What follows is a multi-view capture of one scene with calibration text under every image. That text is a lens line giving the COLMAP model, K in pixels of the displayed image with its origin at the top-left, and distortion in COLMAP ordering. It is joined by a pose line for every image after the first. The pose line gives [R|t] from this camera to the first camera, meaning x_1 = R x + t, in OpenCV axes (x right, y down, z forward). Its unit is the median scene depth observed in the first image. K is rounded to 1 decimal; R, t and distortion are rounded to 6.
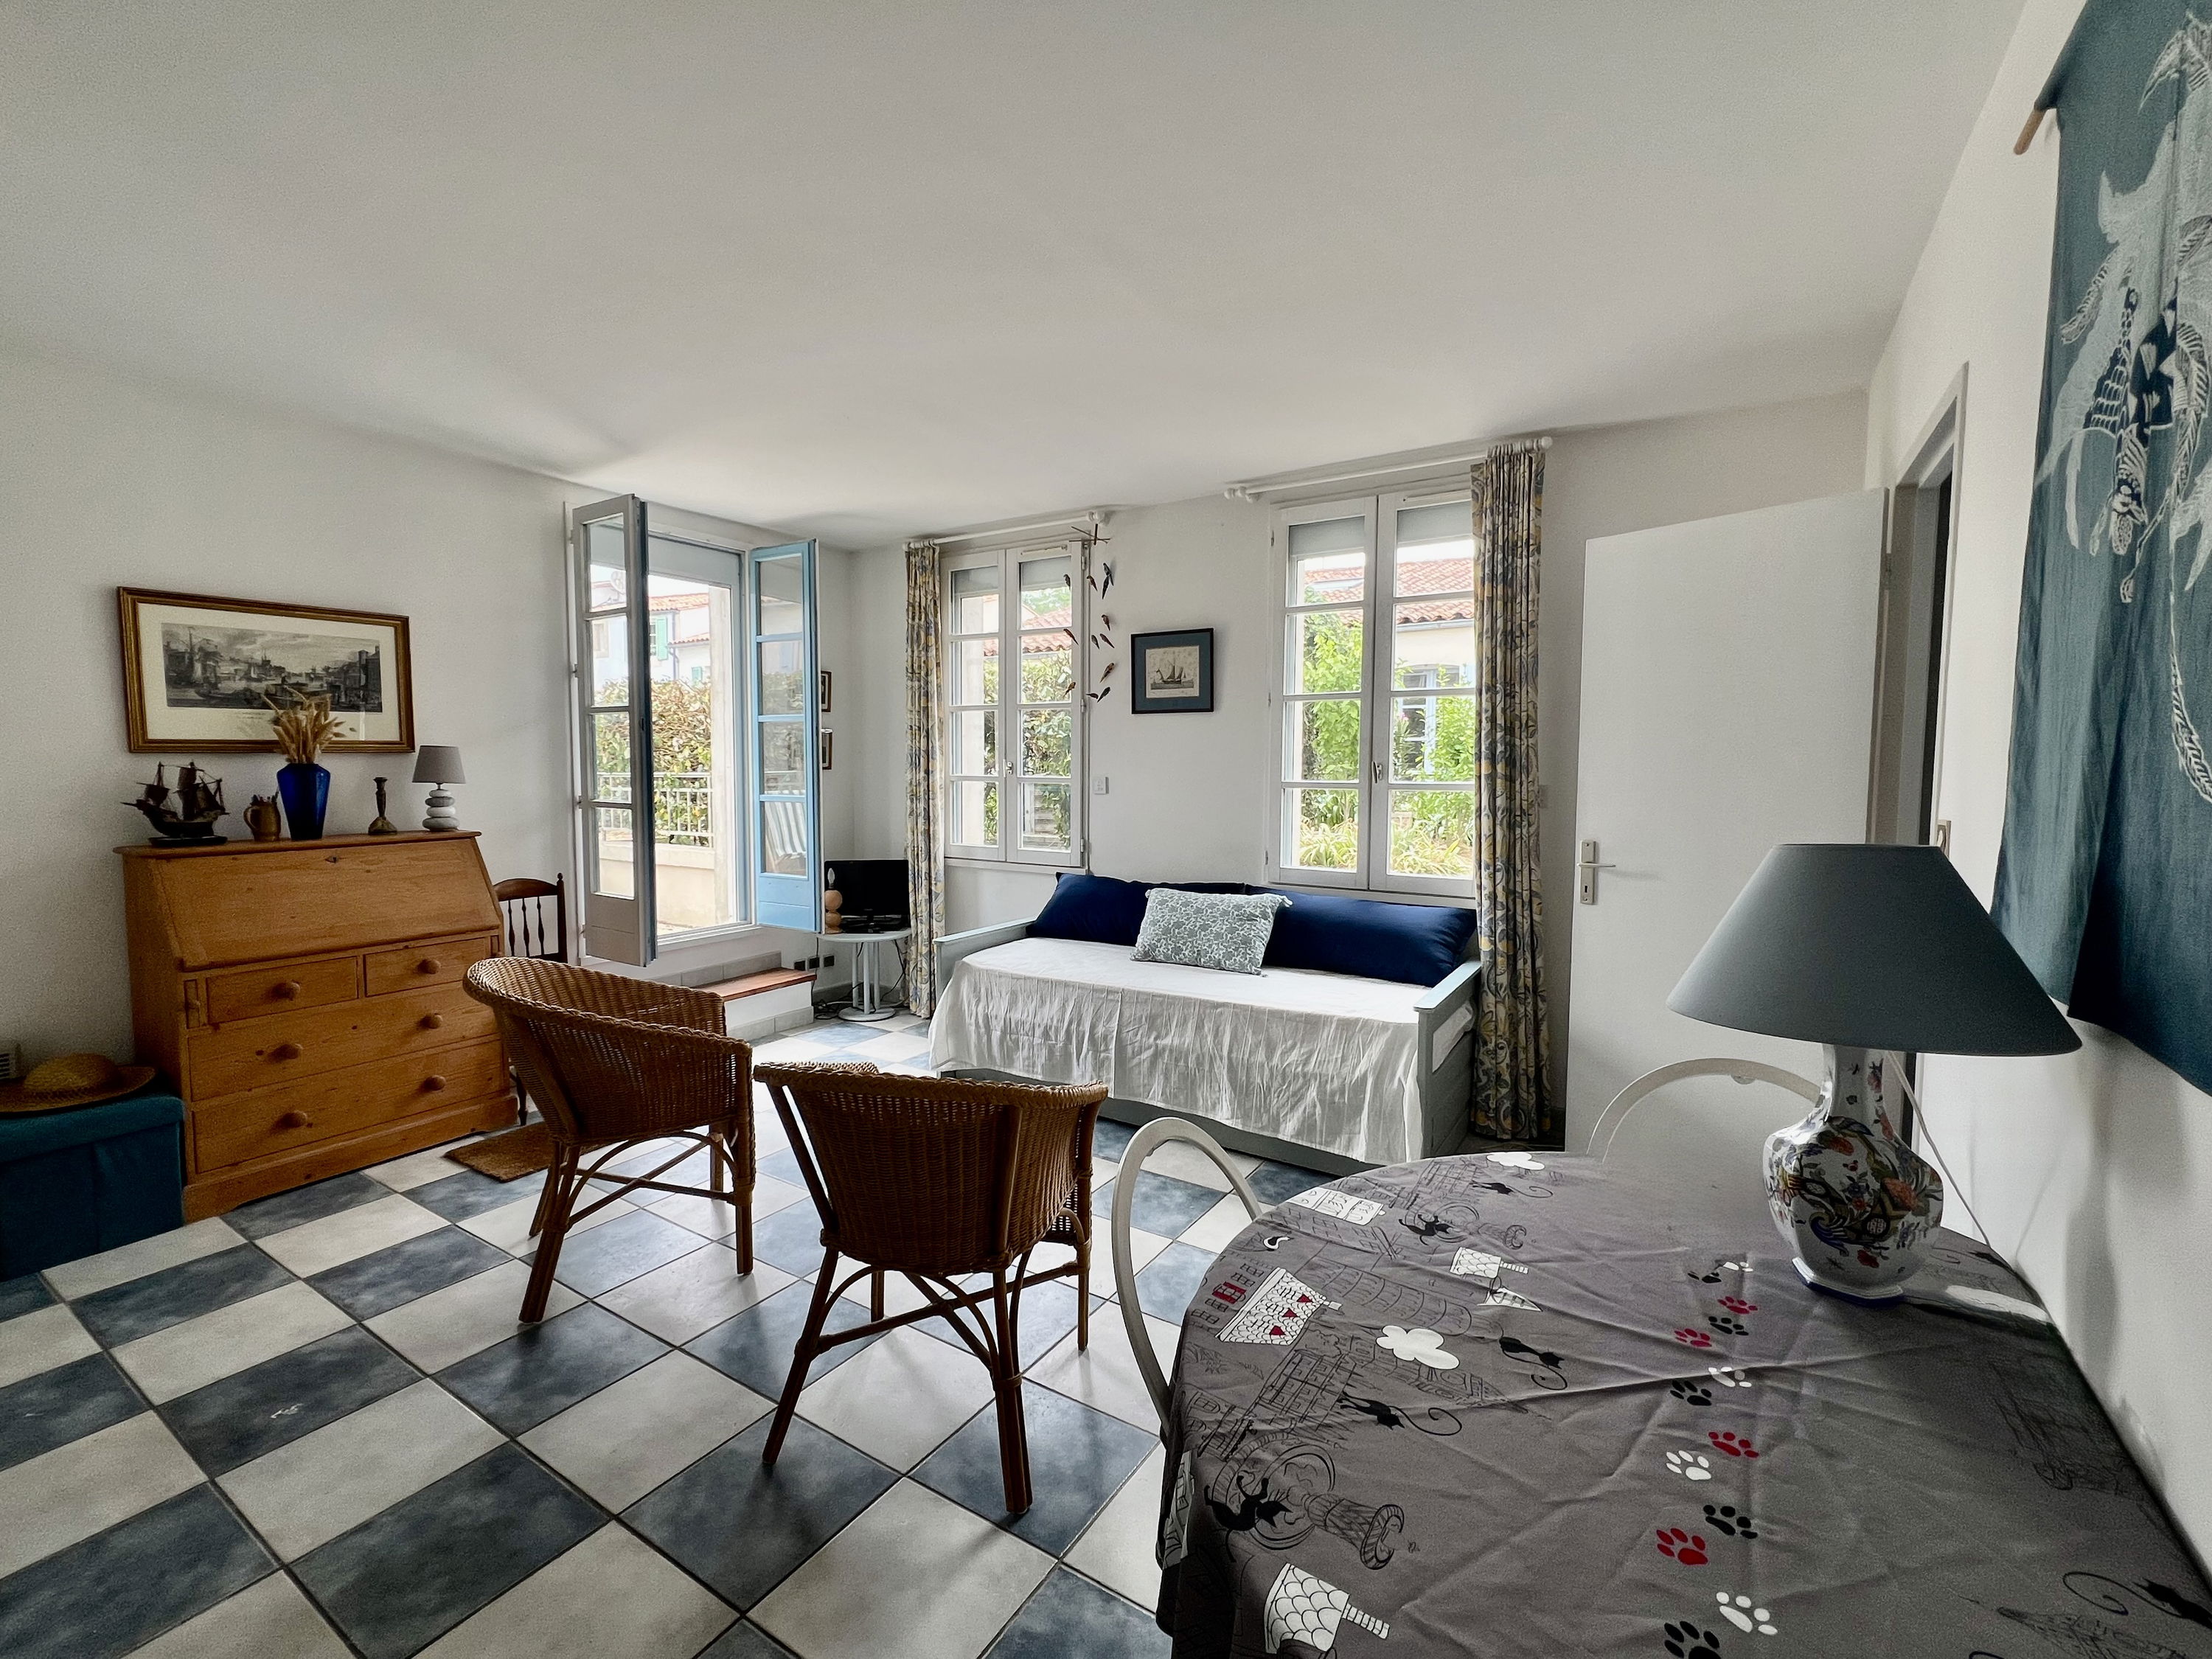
lens RADIAL K [[972.0, 0, 1107.9], [0, 972.0, 822.7], [0, 0, 1]] dist [0.002264, -0.000880]
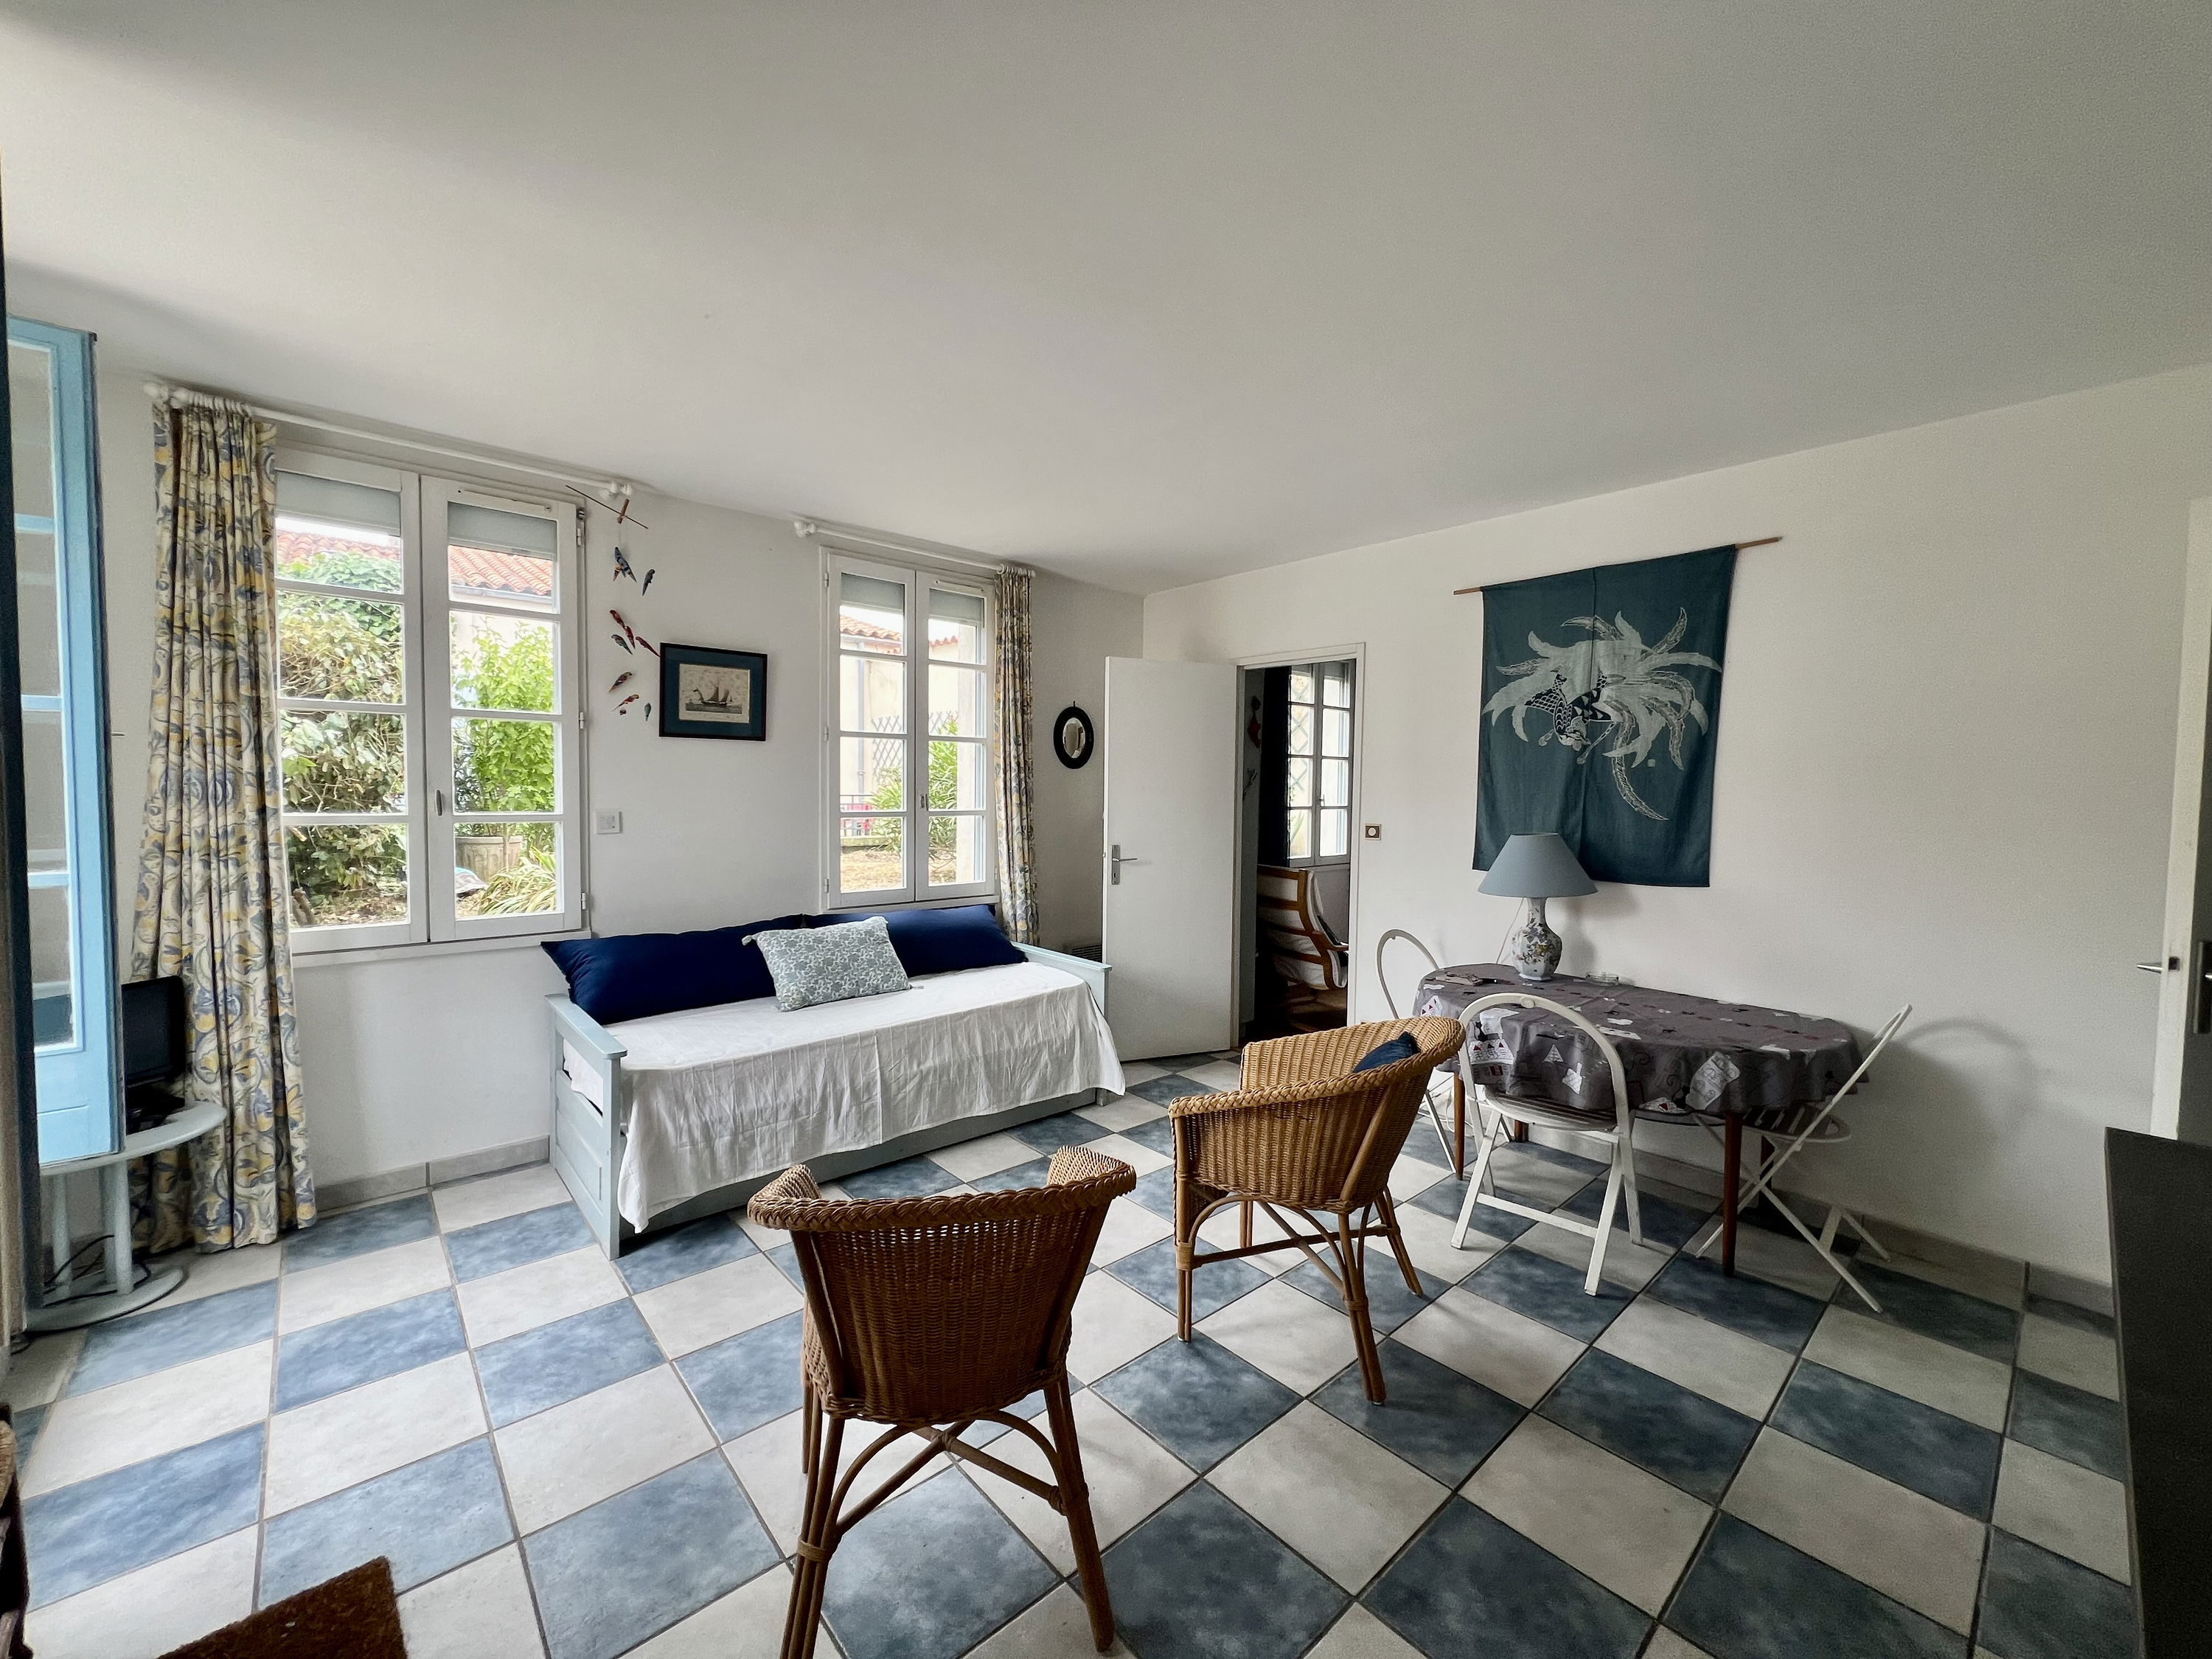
lens RADIAL K [[882.4, 0, 1104.2], [0, 882.4, 826.1], [0, 0, 1]] dist [-0.003024, -0.000546]
pose [[0.266861, -0.042449, 0.962800, -0.702165], [0.051547, 0.998228, 0.029724, -0.043153], [-0.962355, 0.041698, 0.268576, 0.491252]]
